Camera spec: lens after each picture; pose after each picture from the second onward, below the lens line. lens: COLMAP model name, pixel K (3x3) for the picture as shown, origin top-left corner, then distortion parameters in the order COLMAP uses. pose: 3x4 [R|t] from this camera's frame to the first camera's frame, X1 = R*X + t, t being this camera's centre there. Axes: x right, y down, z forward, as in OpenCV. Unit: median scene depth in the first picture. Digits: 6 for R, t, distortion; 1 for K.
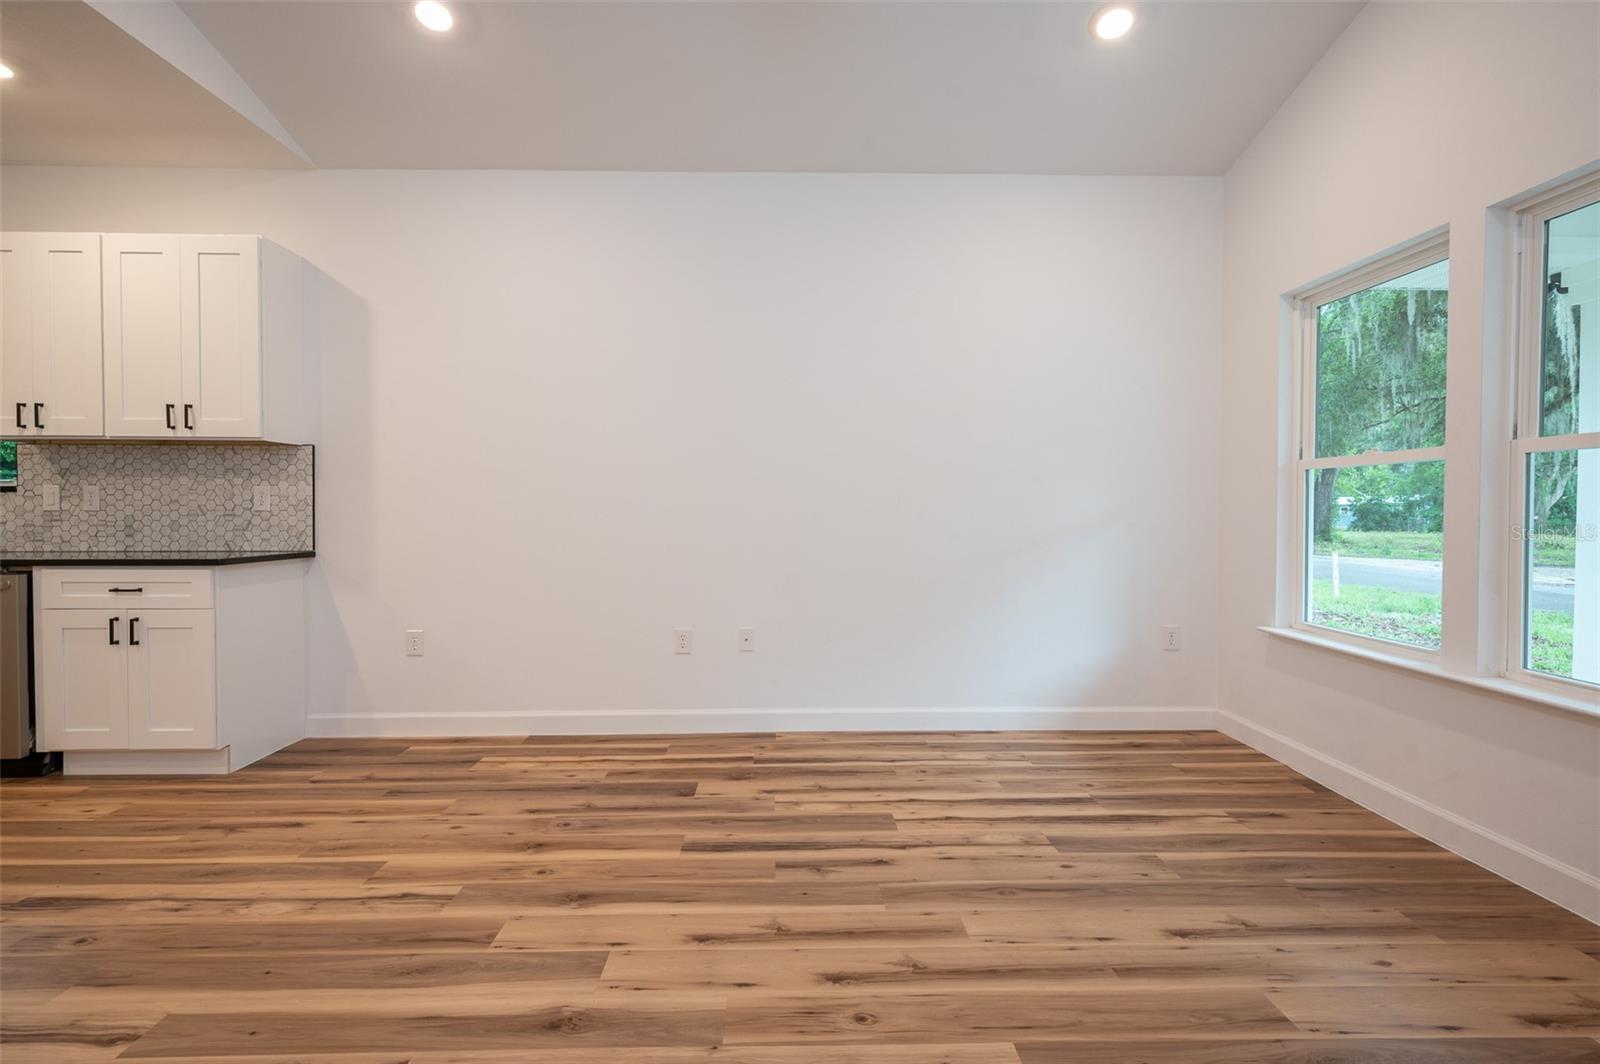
lens RADIAL K [[780.1, 0, 795.7], [0, 780.1, 530.6], [0, 0, 1]] dist [0.001207, 0.000309]
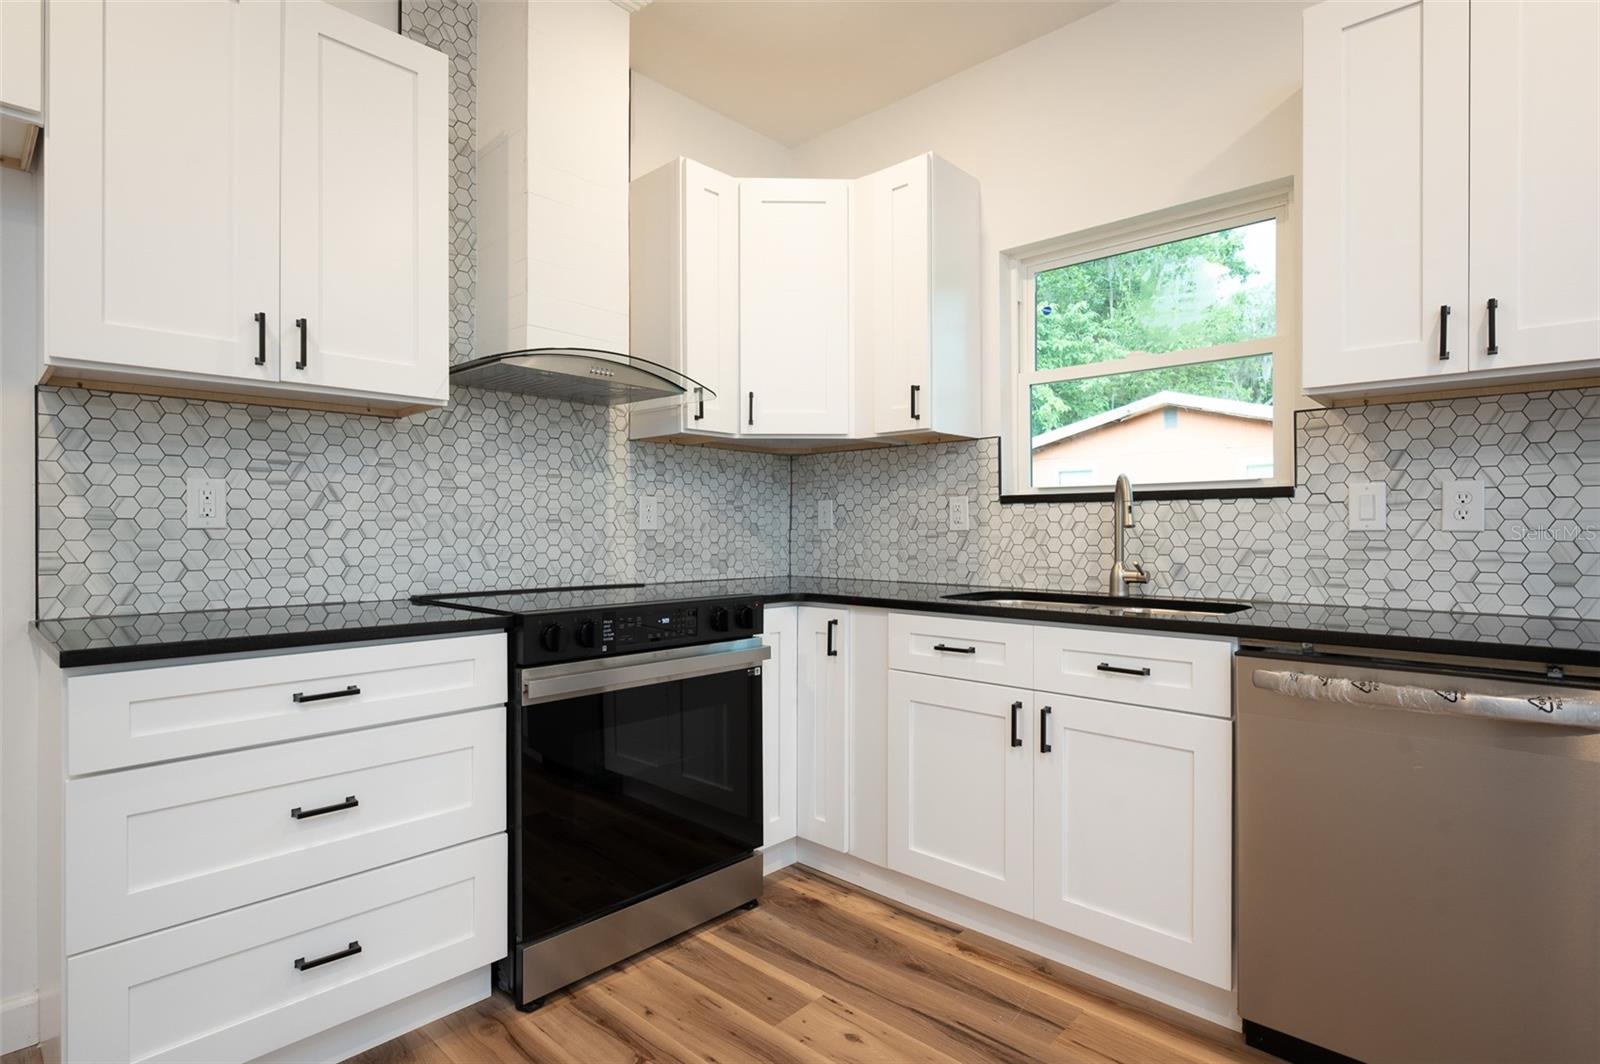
lens RADIAL K [[787.6, 0, 800.0], [0, 787.6, 532.0], [0, 0, 1]] dist [0.000557, 0.000030]
pose [[0.721845, 0.001519, -0.692053, -1.030244], [-0.016704, 0.999744, -0.015229, -0.011884], [0.691853, 0.022553, 0.721686, 0.414675]]
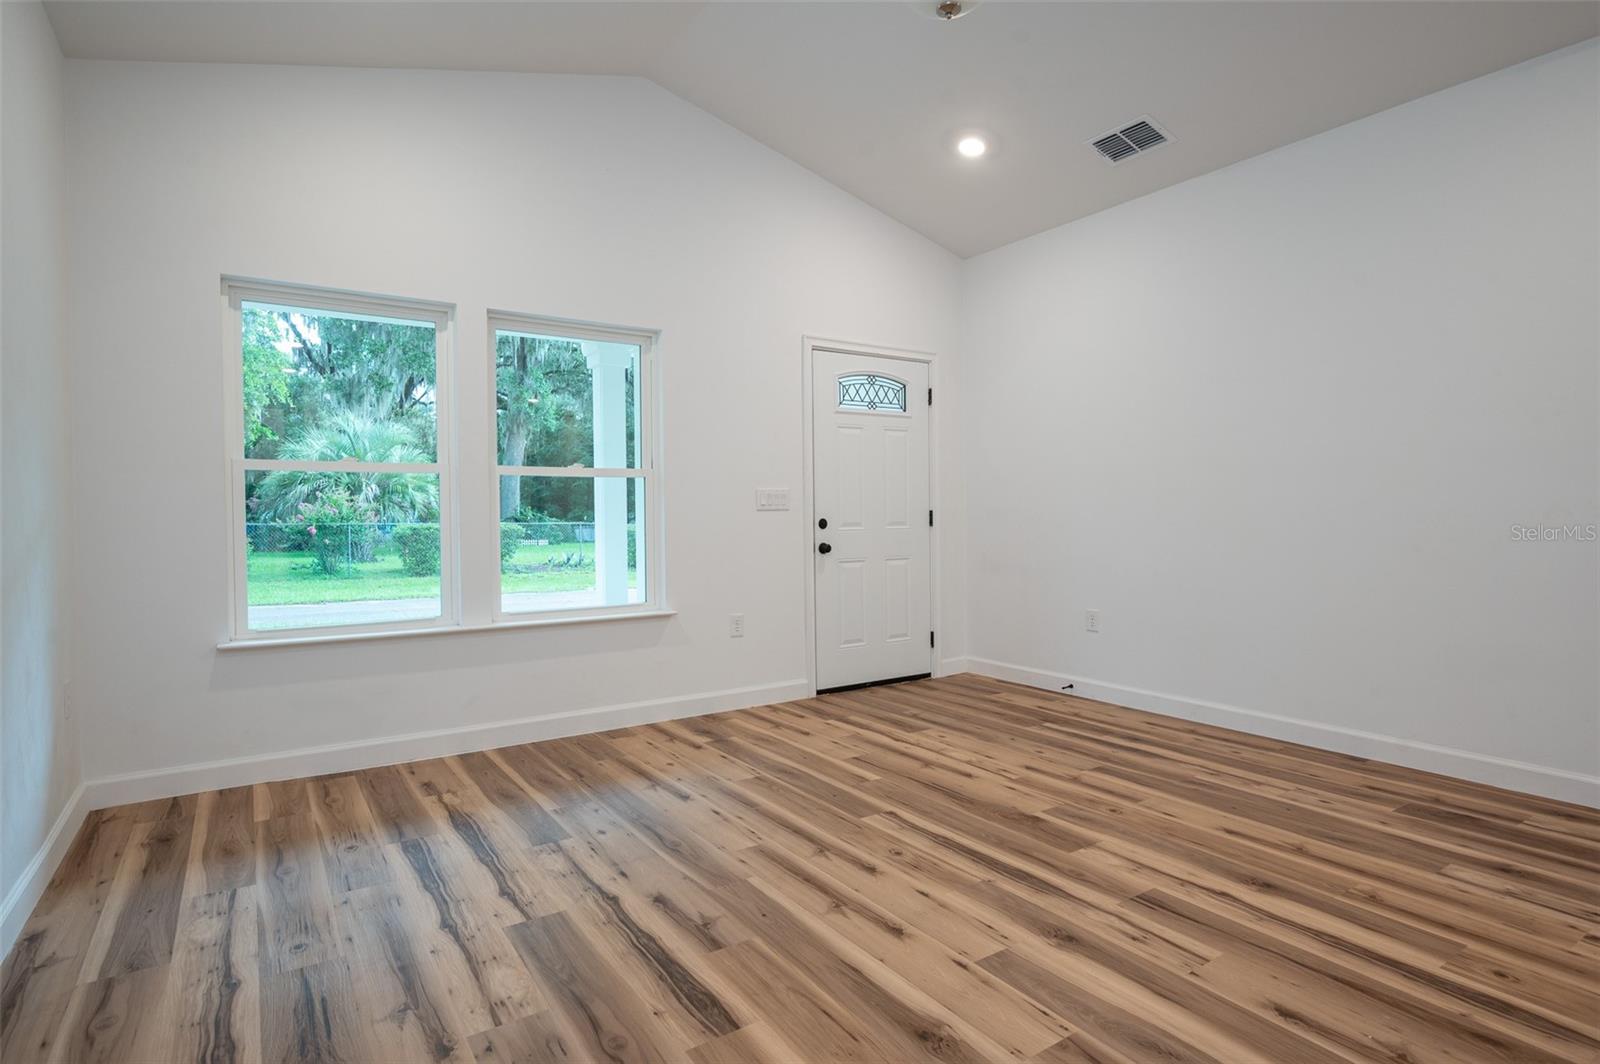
lens RADIAL K [[829.6, 0, 800.0], [0, 829.6, 532.0], [0, 0, 1]] dist [0.000905, 0.000291]
pose [[-0.535894, -0.015890, 0.844136, -0.603319], [0.028659, 0.998904, 0.036998, -0.022848], [-0.843799, 0.044019, -0.534851, 1.050713]]
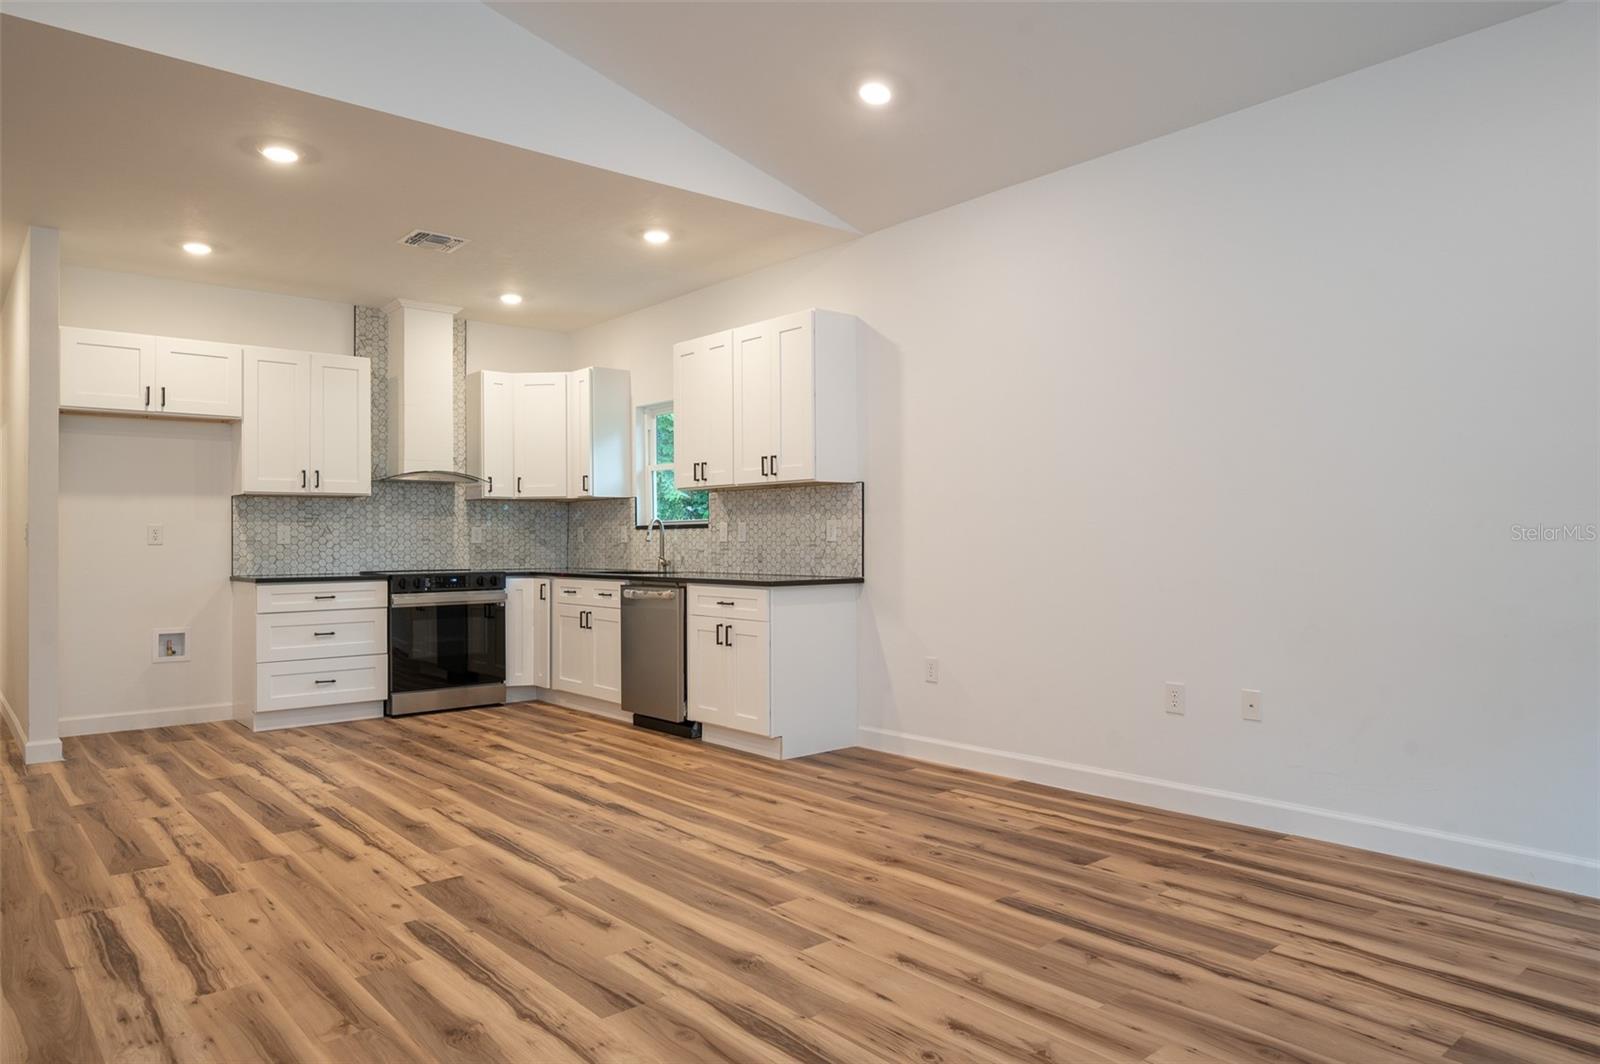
lens RADIAL K [[1008.7, 0, 805.3], [0, 1008.7, 531.3], [0, 0, 1]] dist [0.000801, 0.000272]
pose [[0.641278, -0.012428, -0.767208, 0.518927], [-0.011514, 0.999600, -0.025816, -0.001651], [0.767223, 0.025389, 0.640878, 0.024310]]
